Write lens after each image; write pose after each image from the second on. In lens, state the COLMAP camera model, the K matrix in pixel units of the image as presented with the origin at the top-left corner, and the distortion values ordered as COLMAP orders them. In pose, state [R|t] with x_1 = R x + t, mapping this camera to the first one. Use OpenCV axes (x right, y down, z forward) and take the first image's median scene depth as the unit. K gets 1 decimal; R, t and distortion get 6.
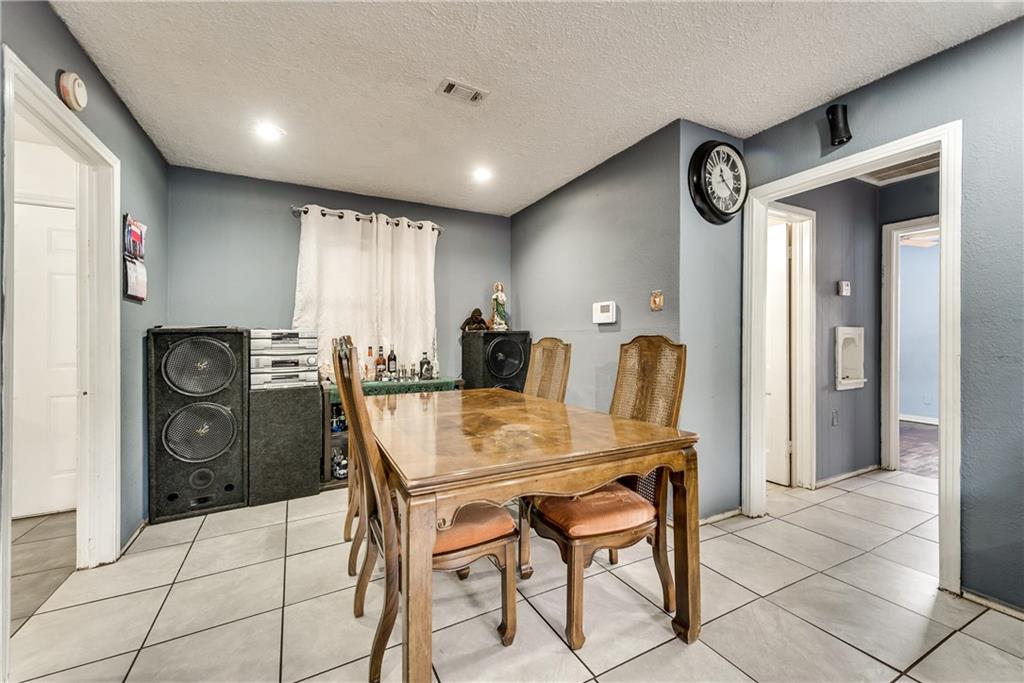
lens RADIAL K [[410.7, 0, 514.0], [0, 410.7, 324.4], [0, 0, 1]] dist [0.008559, -0.000221]
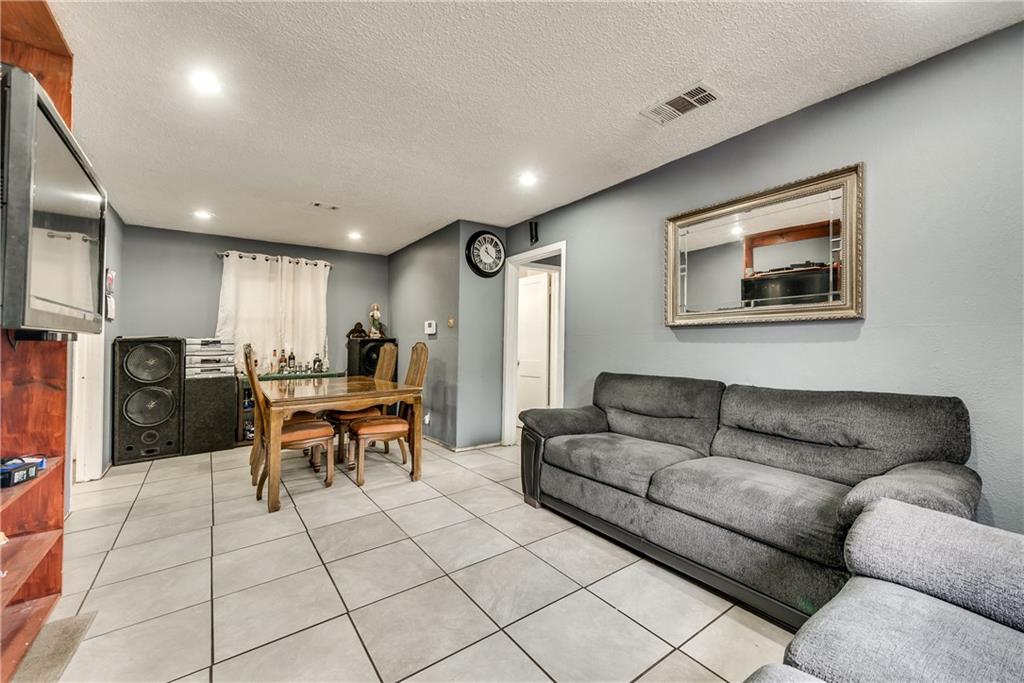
lens RADIAL K [[405.6, 0, 512.0], [0, 405.6, 318.8], [0, 0, 1]] dist [0.002225, -0.000194]
pose [[0.988440, 0.005373, 0.151515, 0.302856], [-0.001917, 0.999735, -0.022942, -0.026942], [-0.151598, 0.022387, 0.988189, -0.628218]]
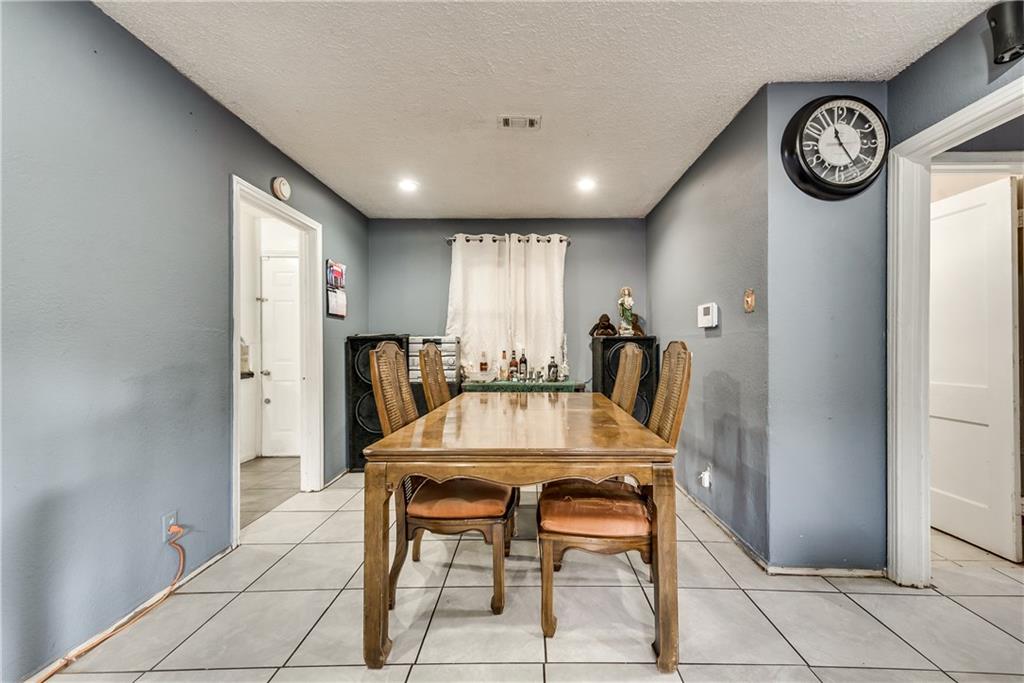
lens RADIAL K [[413.2, 0, 527.0], [0, 413.2, 328.6], [0, 0, 1]] dist [0.010394, -0.000178]
pose [[0.883446, -0.014435, -0.468311, 0.301563], [0.013947, 0.999893, -0.004511, -0.001421], [0.468326, -0.002546, 0.883552, 0.015123]]
